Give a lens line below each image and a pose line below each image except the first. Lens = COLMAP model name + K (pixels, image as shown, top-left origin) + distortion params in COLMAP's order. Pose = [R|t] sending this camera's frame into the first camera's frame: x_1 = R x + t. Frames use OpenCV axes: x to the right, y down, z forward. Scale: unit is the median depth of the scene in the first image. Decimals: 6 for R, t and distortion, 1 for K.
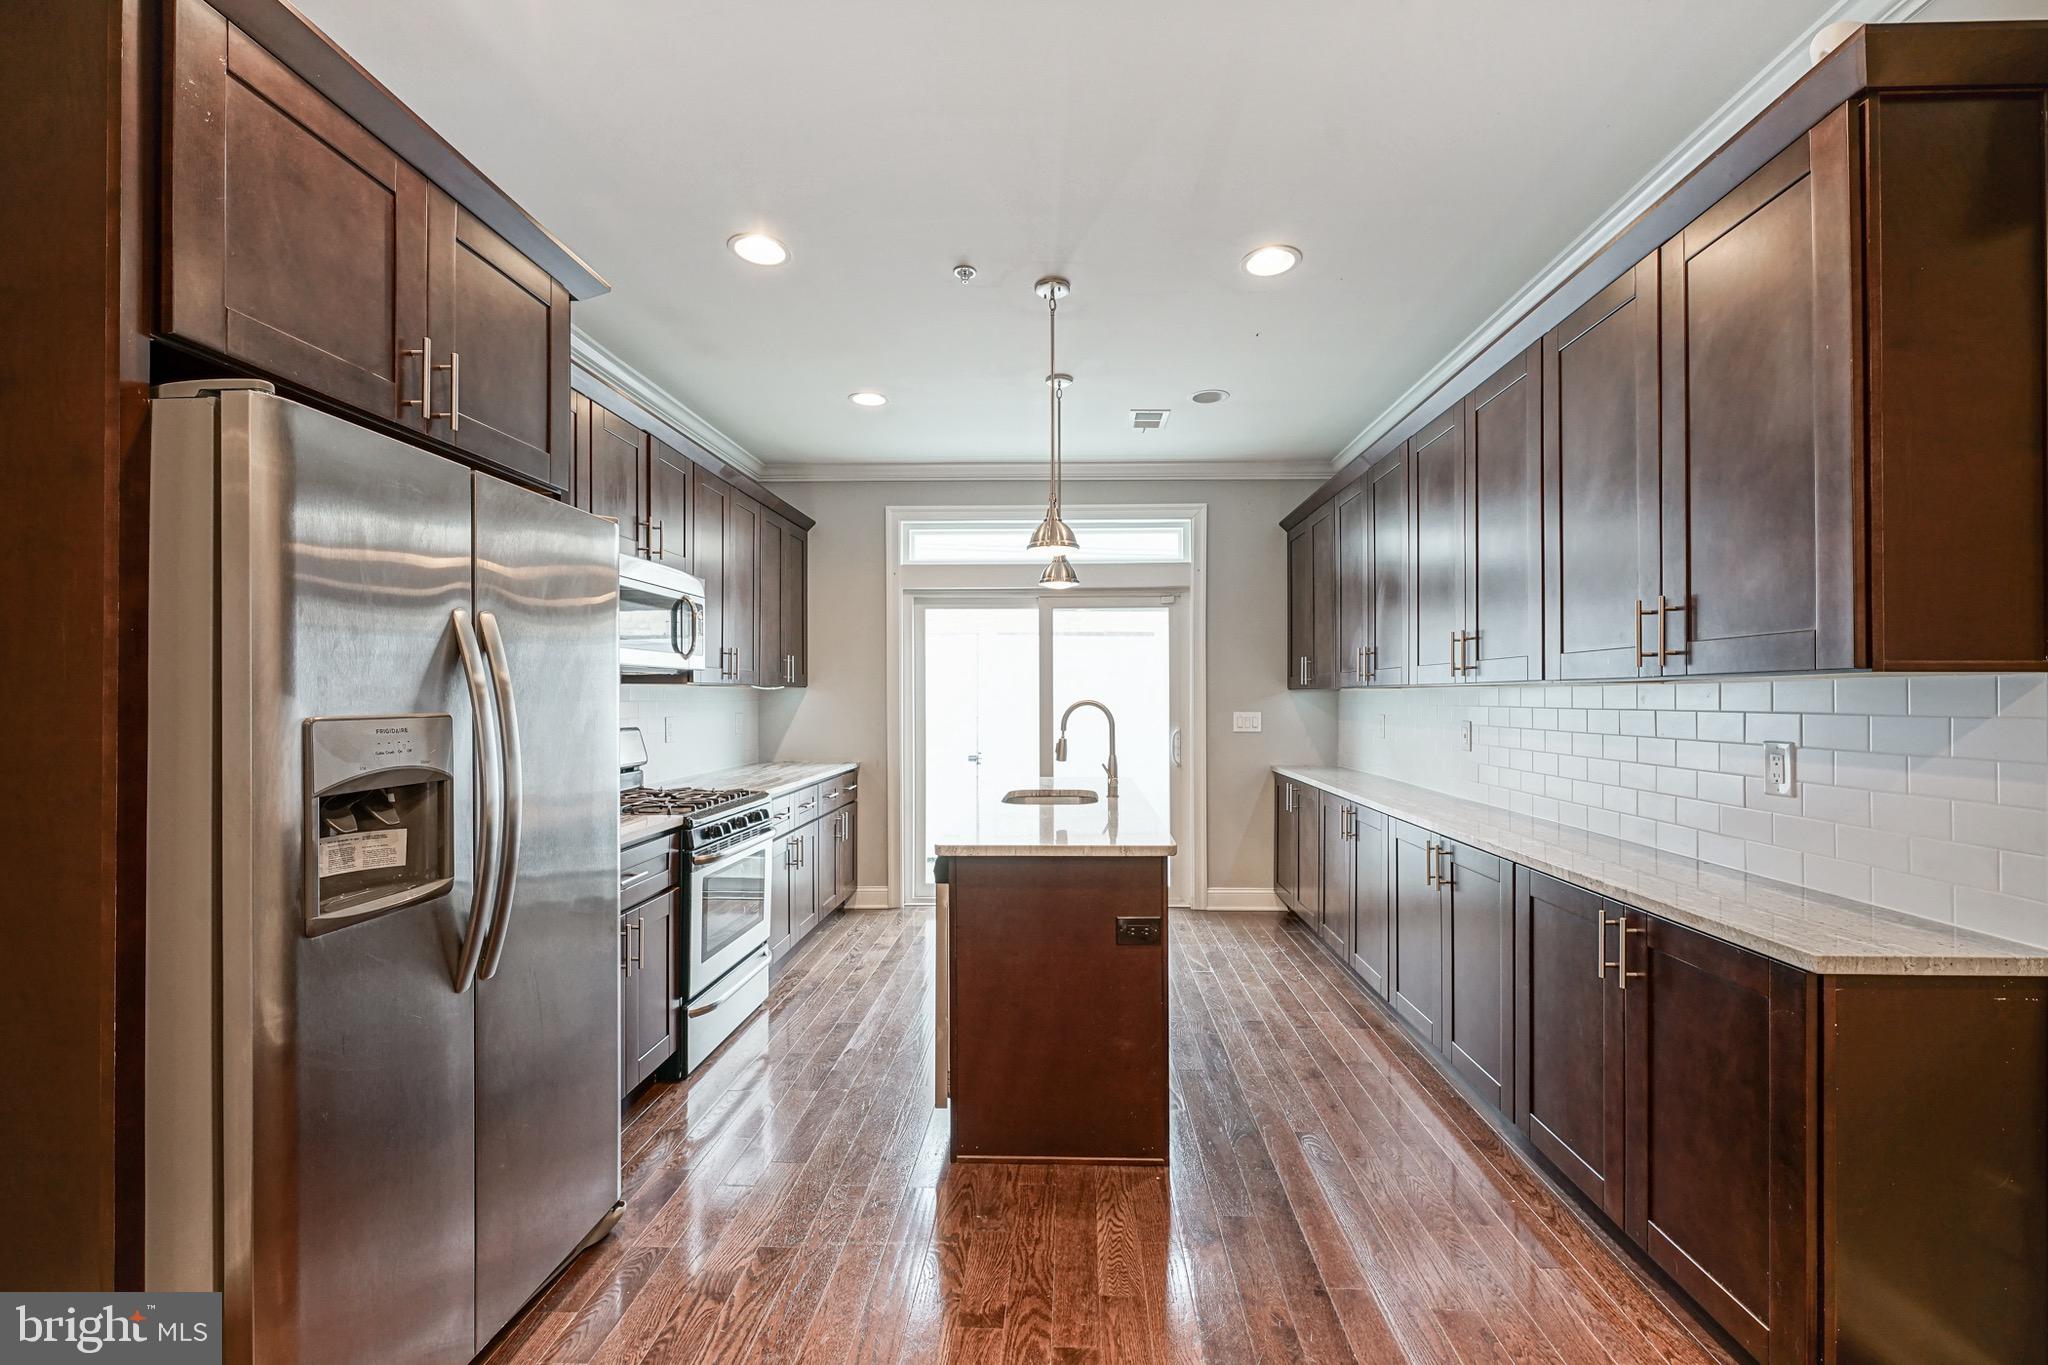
lens RADIAL K [[846.9, 0, 1027.7], [0, 846.9, 694.1], [0, 0, 1]] dist [-0.020962, -0.000020]
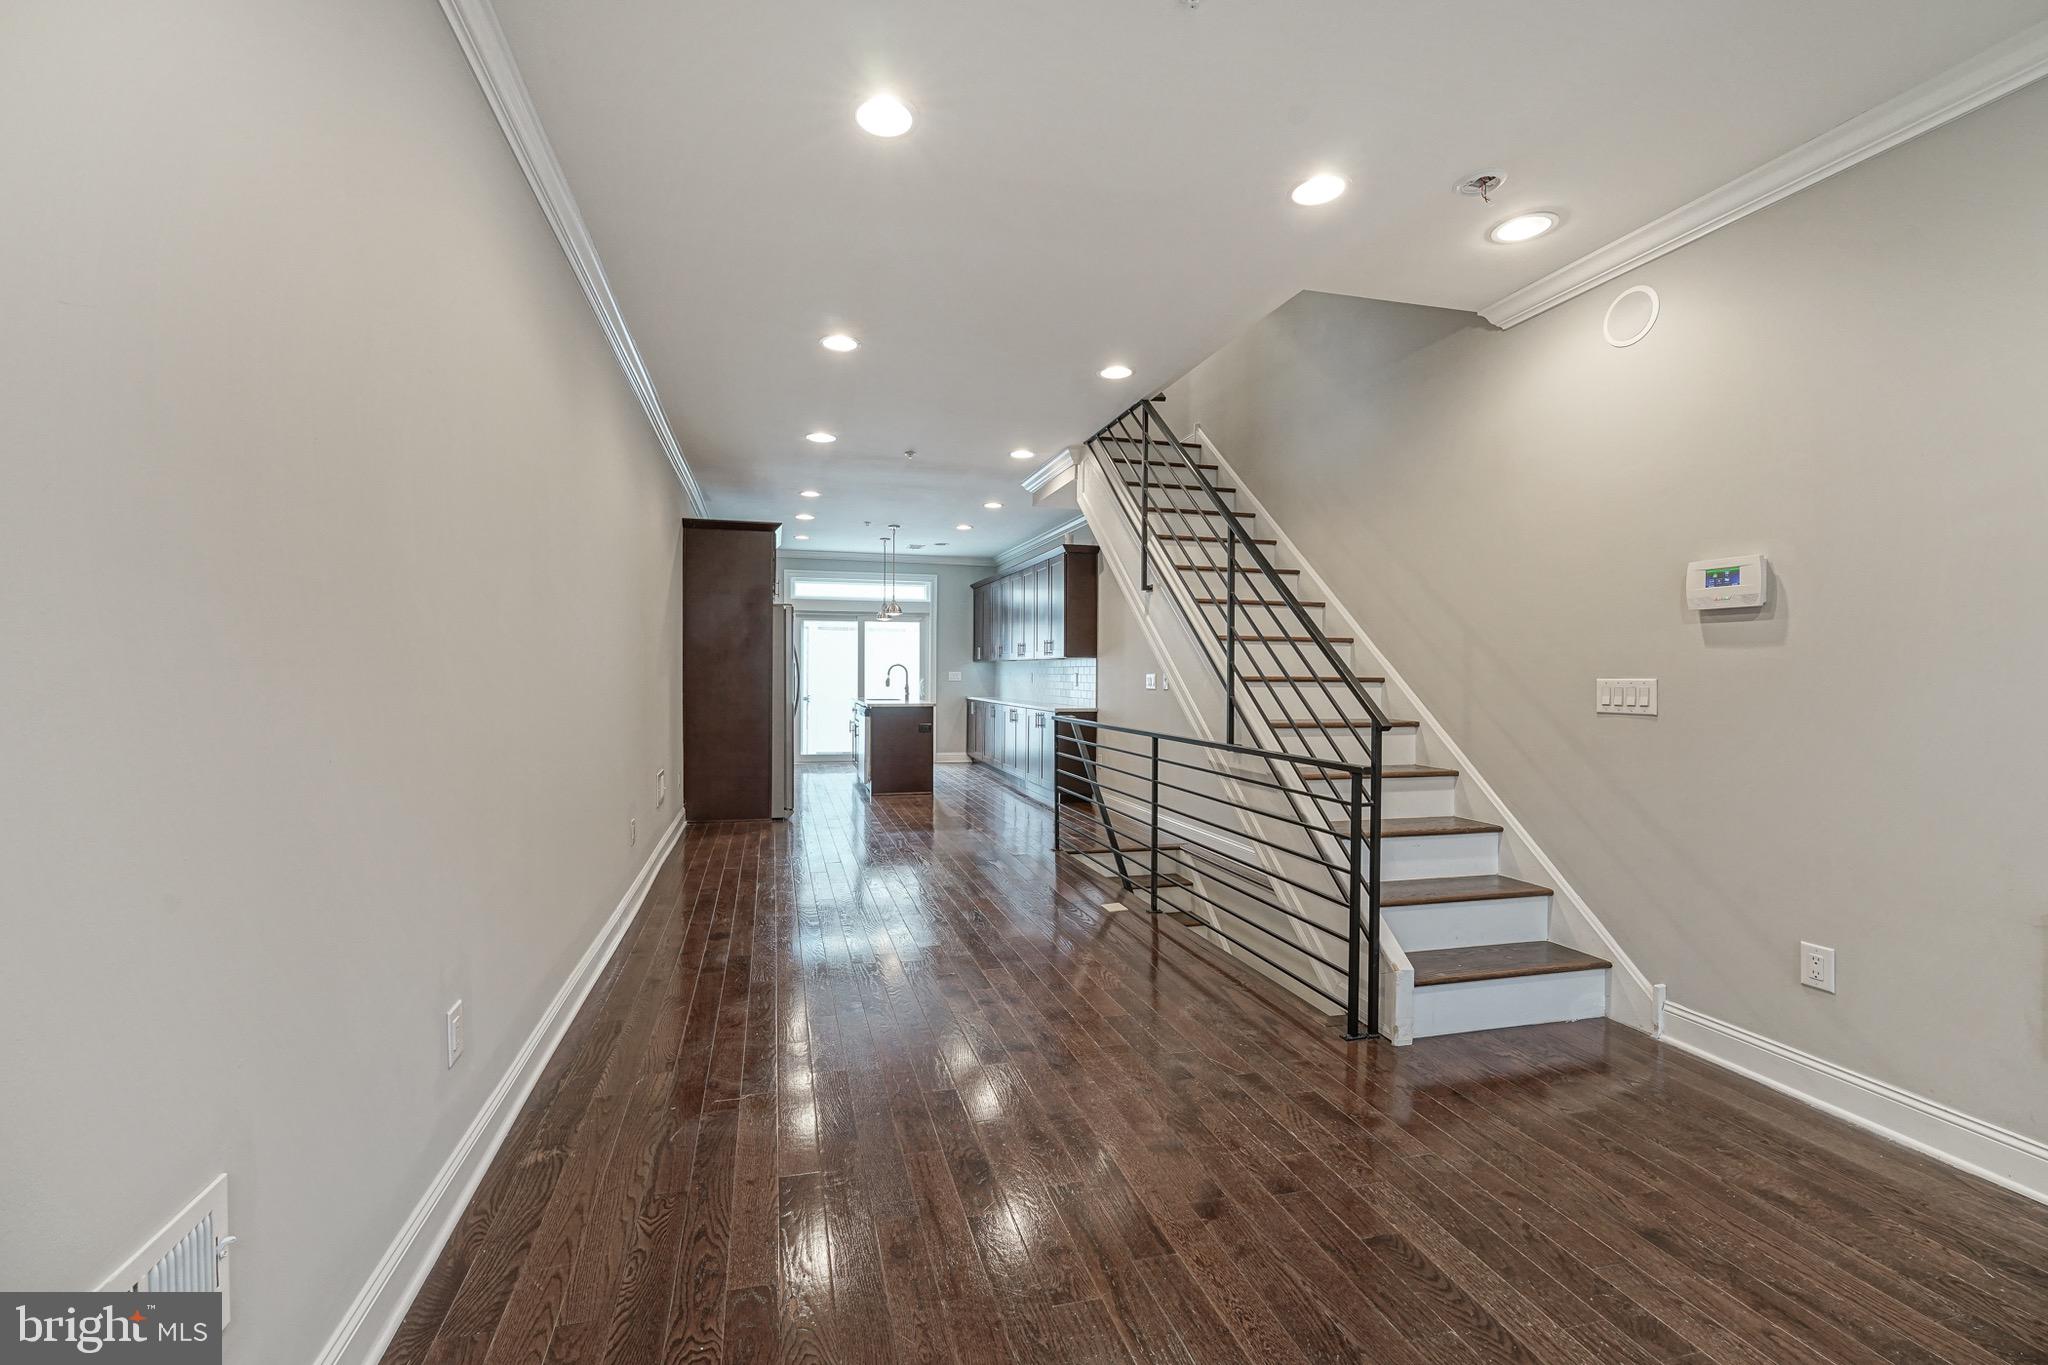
lens RADIAL K [[846.9, 0, 1021.3], [0, 846.9, 682.8], [0, 0, 1]] dist [-0.020962, -0.000020]
pose [[0.943023, 0.006053, 0.332672, -0.308421], [-0.011248, 0.999843, 0.013693, 0.018588], [-0.332537, -0.016655, 0.942943, -1.127552]]
